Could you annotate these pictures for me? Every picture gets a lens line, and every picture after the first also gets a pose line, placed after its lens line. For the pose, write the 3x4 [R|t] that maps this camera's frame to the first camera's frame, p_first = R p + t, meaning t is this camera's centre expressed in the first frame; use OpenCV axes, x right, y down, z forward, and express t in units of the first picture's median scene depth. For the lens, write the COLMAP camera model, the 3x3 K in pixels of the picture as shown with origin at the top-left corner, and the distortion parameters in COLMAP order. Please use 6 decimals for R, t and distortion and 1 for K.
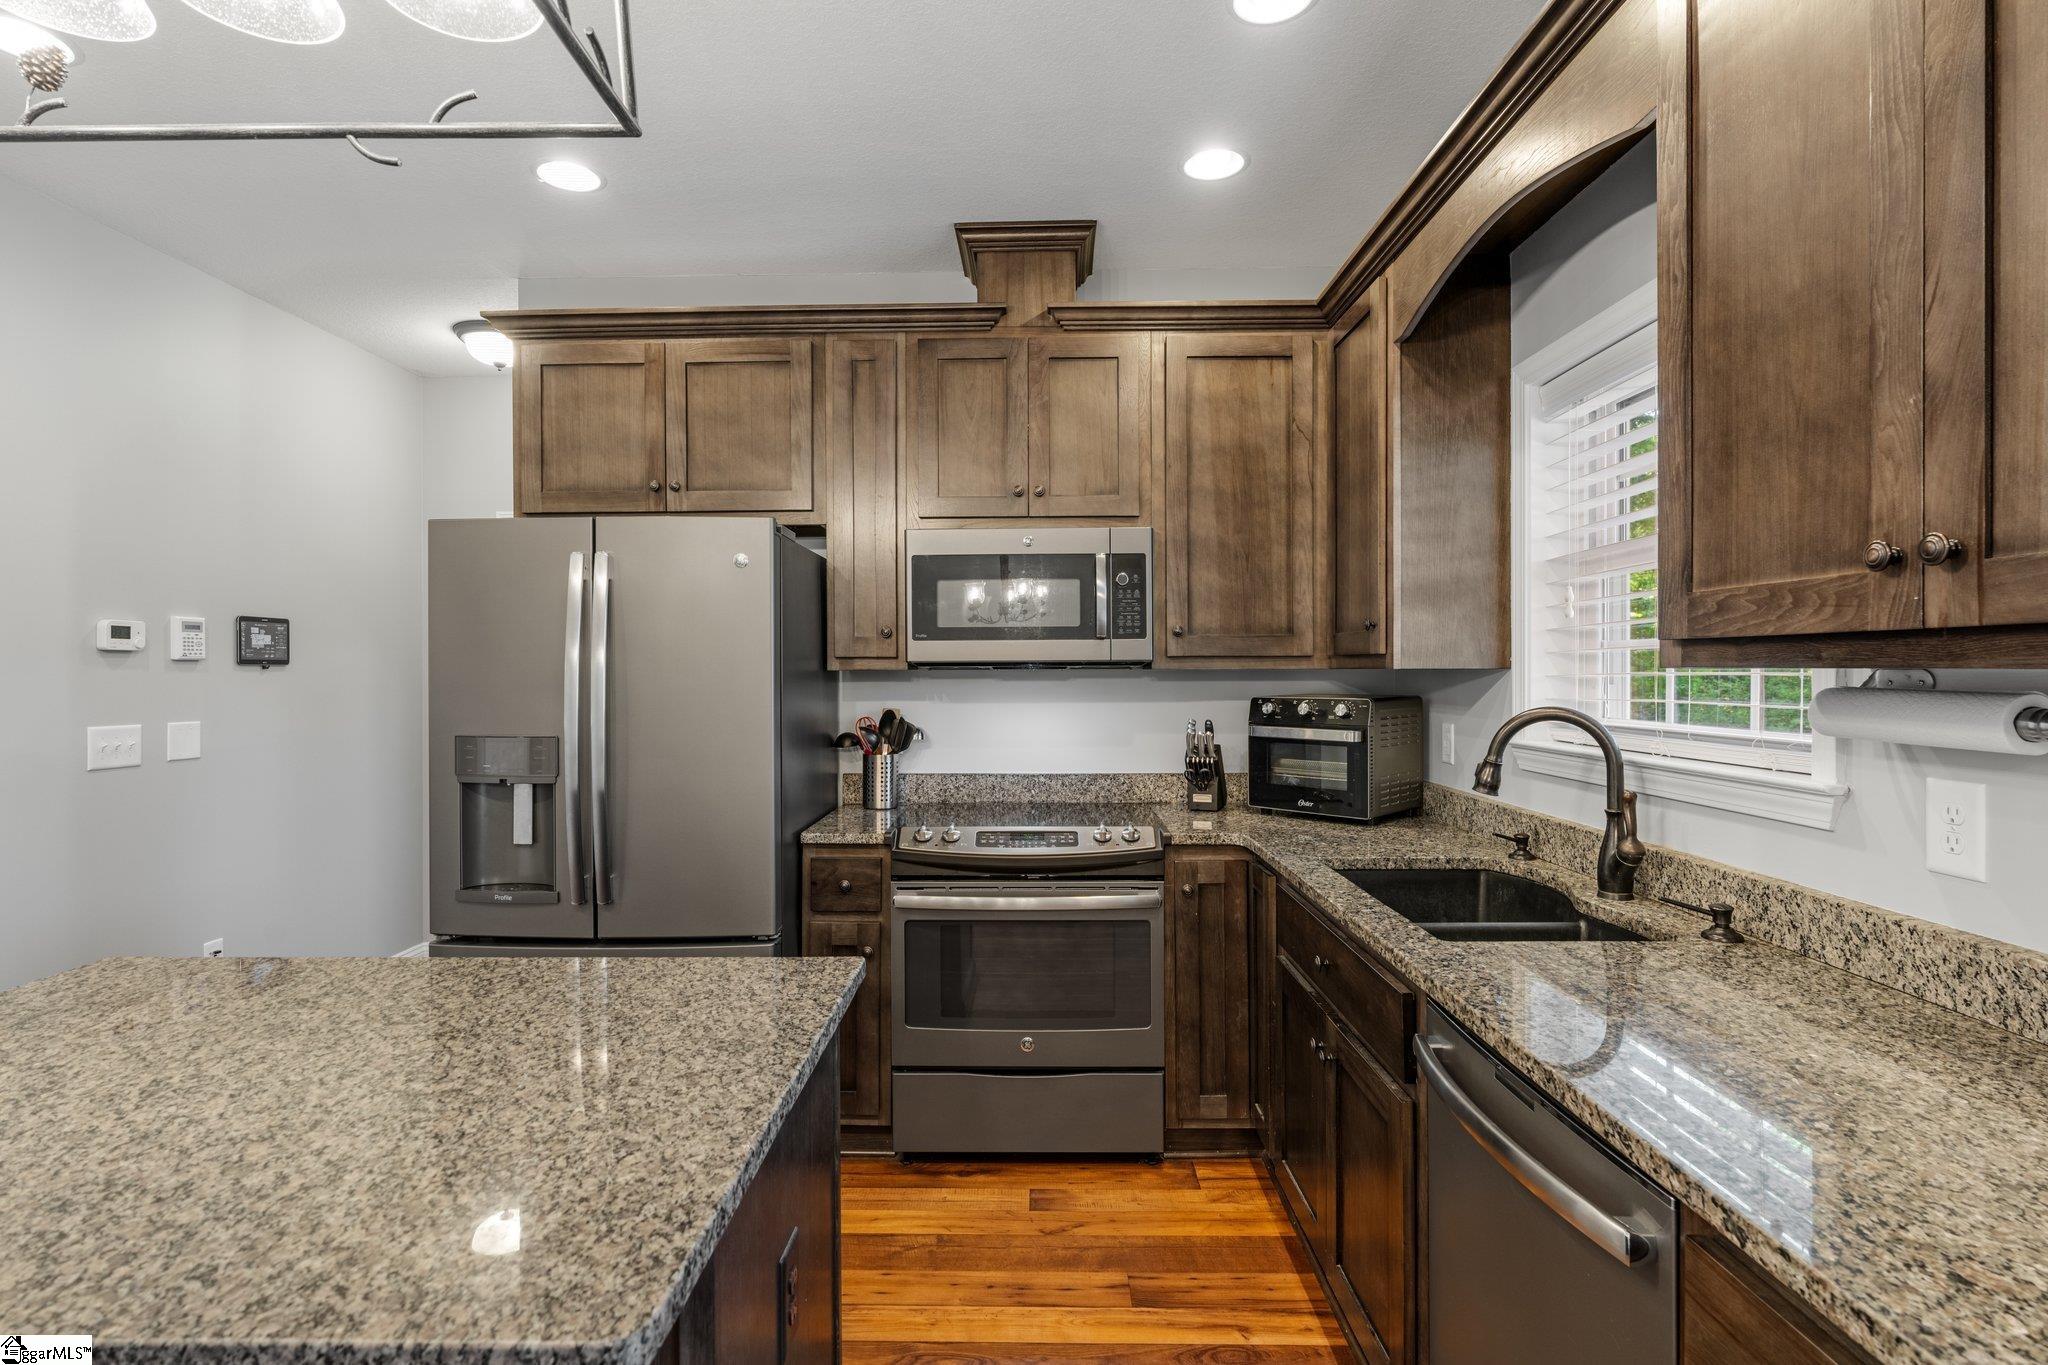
lens RADIAL K [[1001.3, 0, 1014.1], [0, 1001.3, 655.4], [0, 0, 1]] dist [-0.005470, 0.001891]
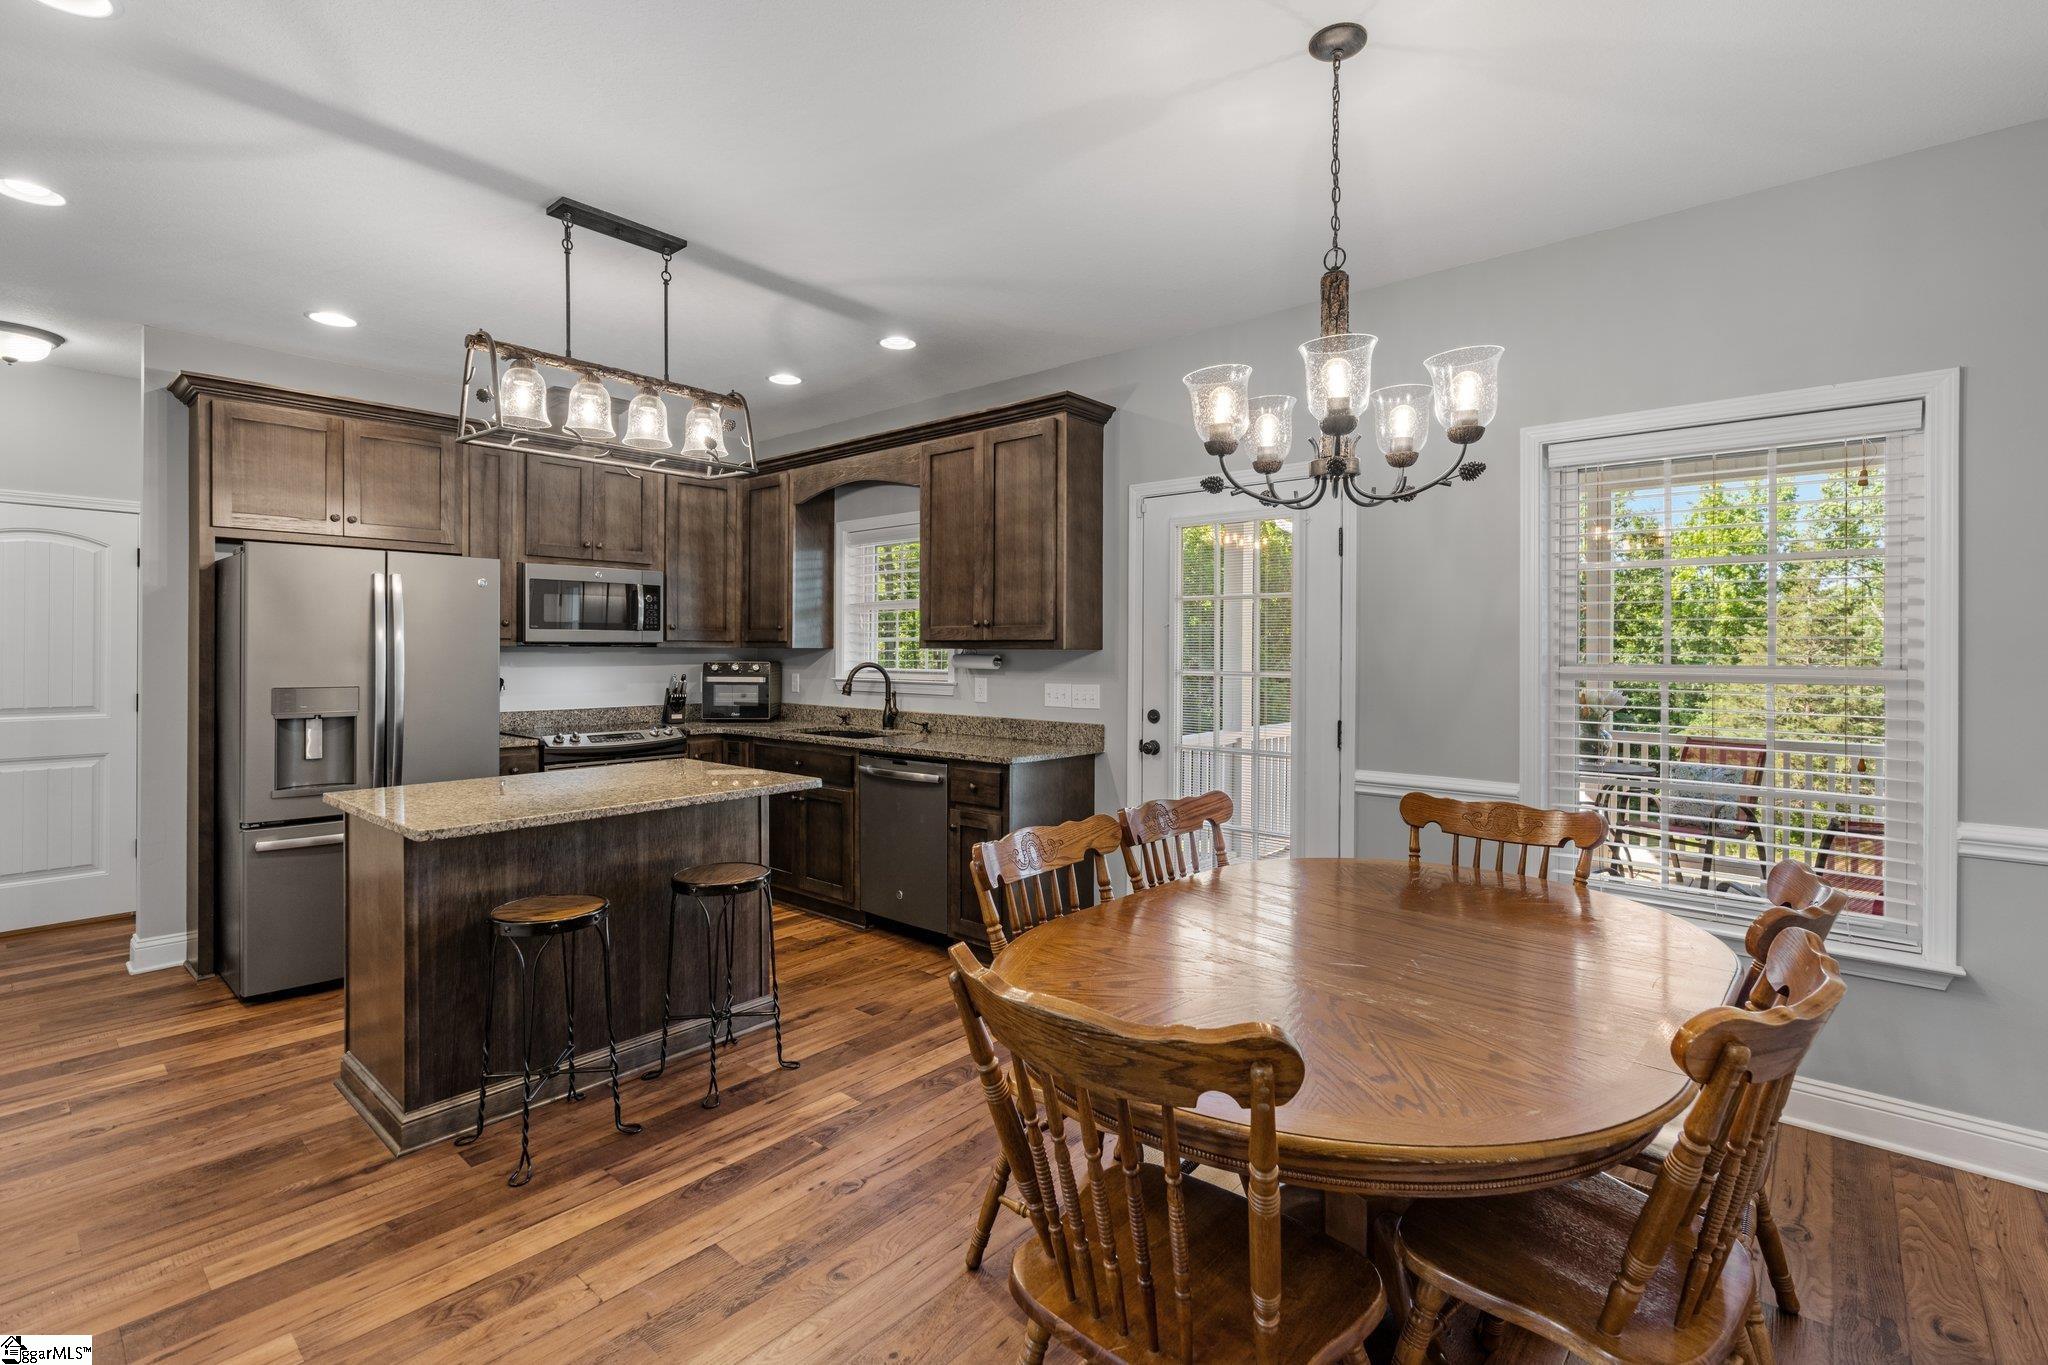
lens RADIAL K [[924.1, 0, 1020.5], [0, 924.1, 654.4], [0, 0, 1]] dist [-0.020033, 0.008563]
pose [[0.638754, 0.002045, 0.769409, -0.903025], [-0.017615, 0.999773, 0.011966, -0.006982], [-0.769210, -0.021196, 0.638645, -0.739163]]
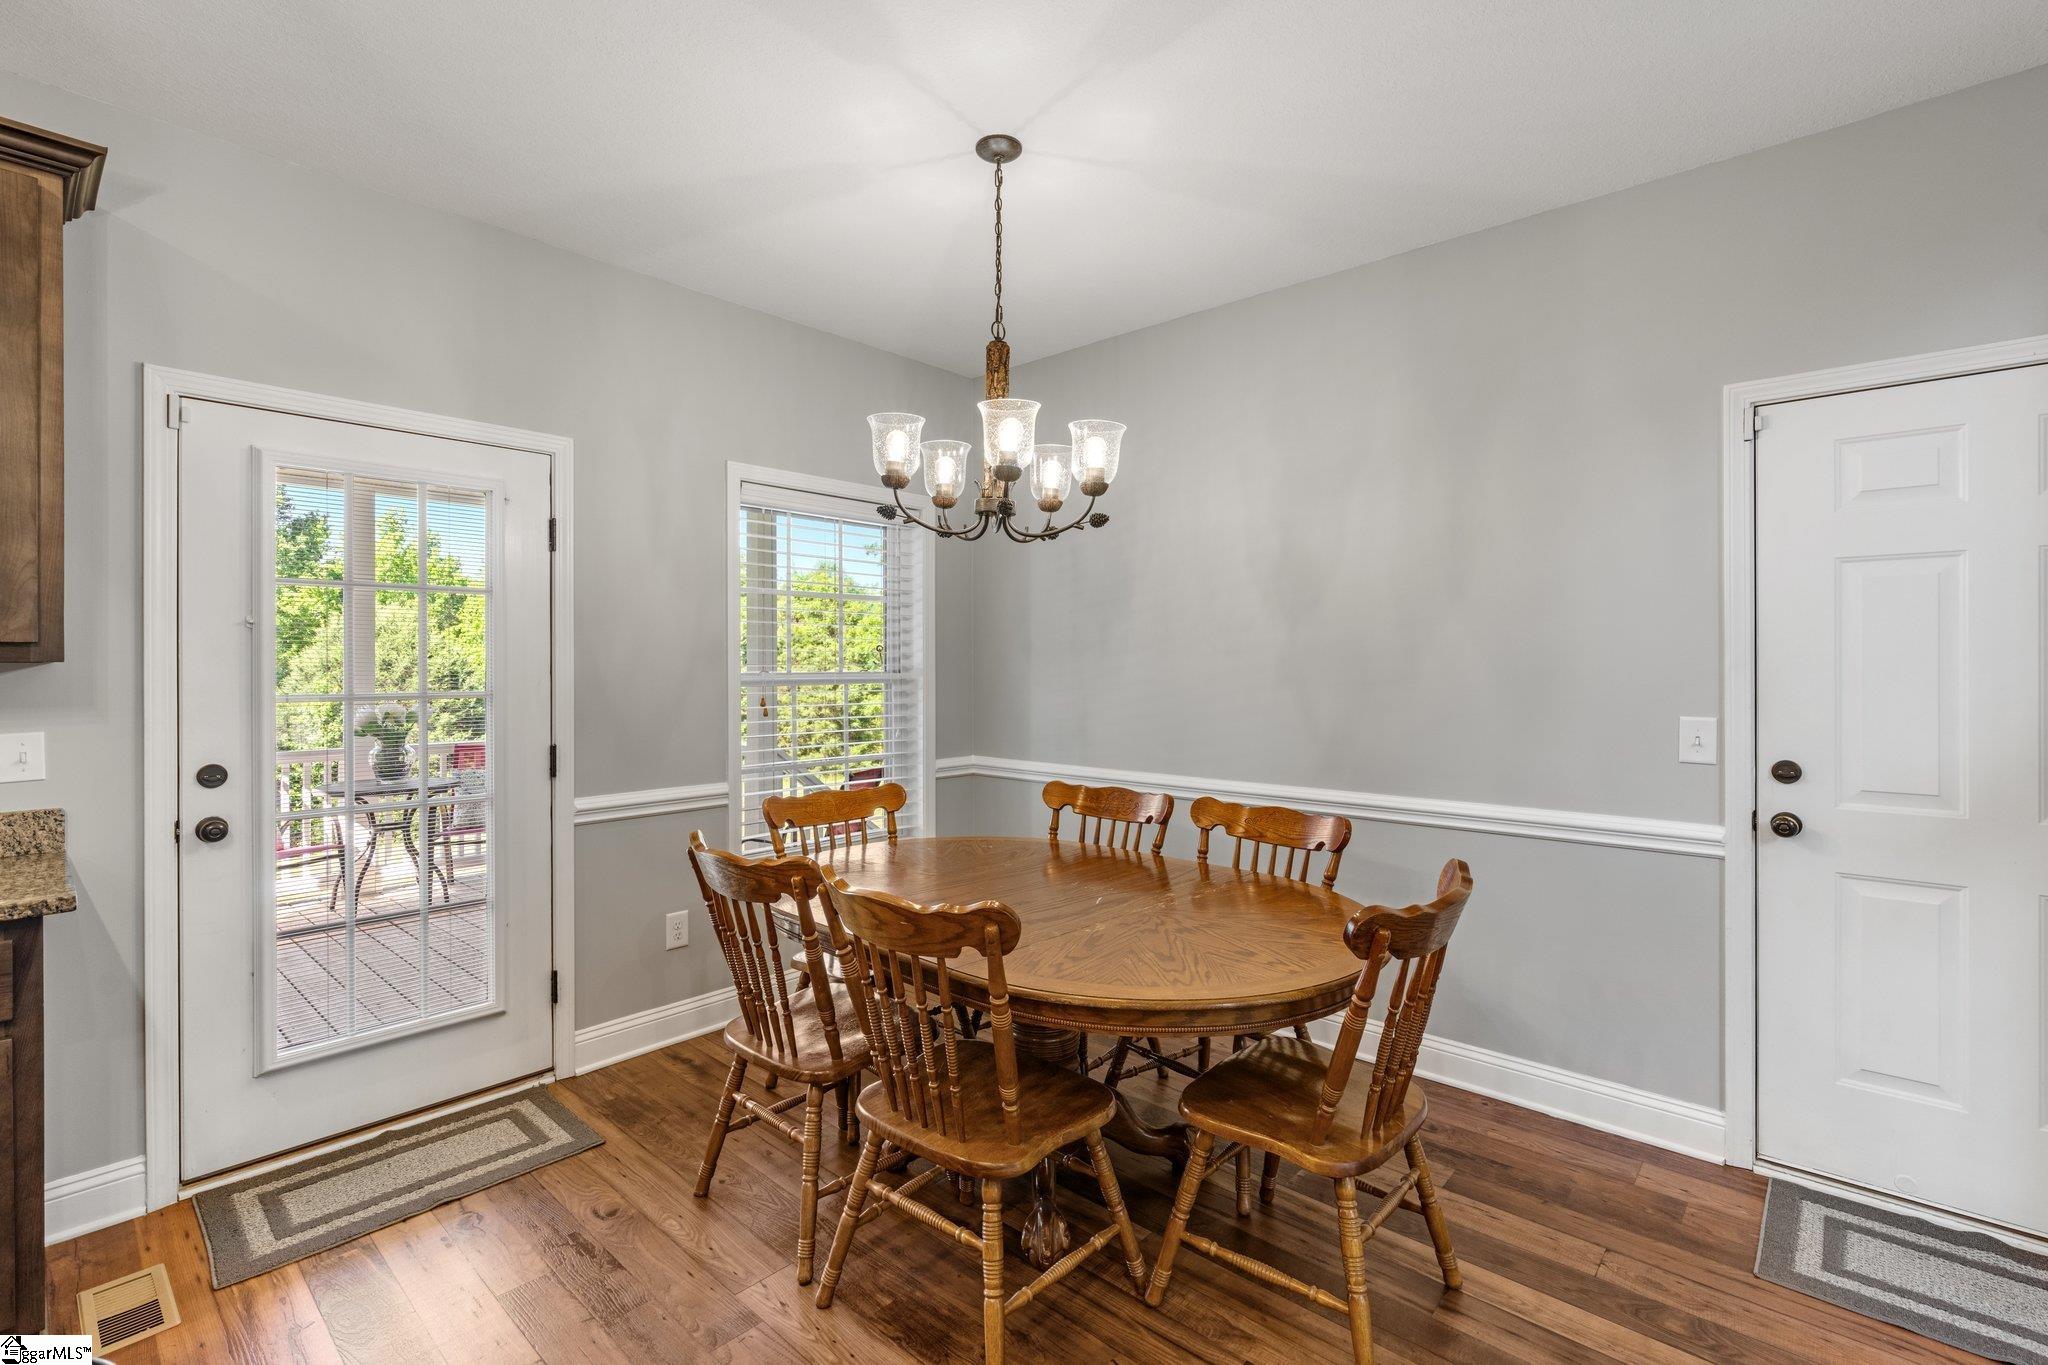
lens RADIAL K [[924.1, 0, 1020.5], [0, 924.1, 654.4], [0, 0, 1]] dist [-0.020033, 0.008563]
pose [[-0.755540, 0.009315, 0.655037, -0.752230], [-0.006435, 0.999745, -0.021640, 0.007259], [-0.655071, -0.020565, -0.755287, 0.272234]]
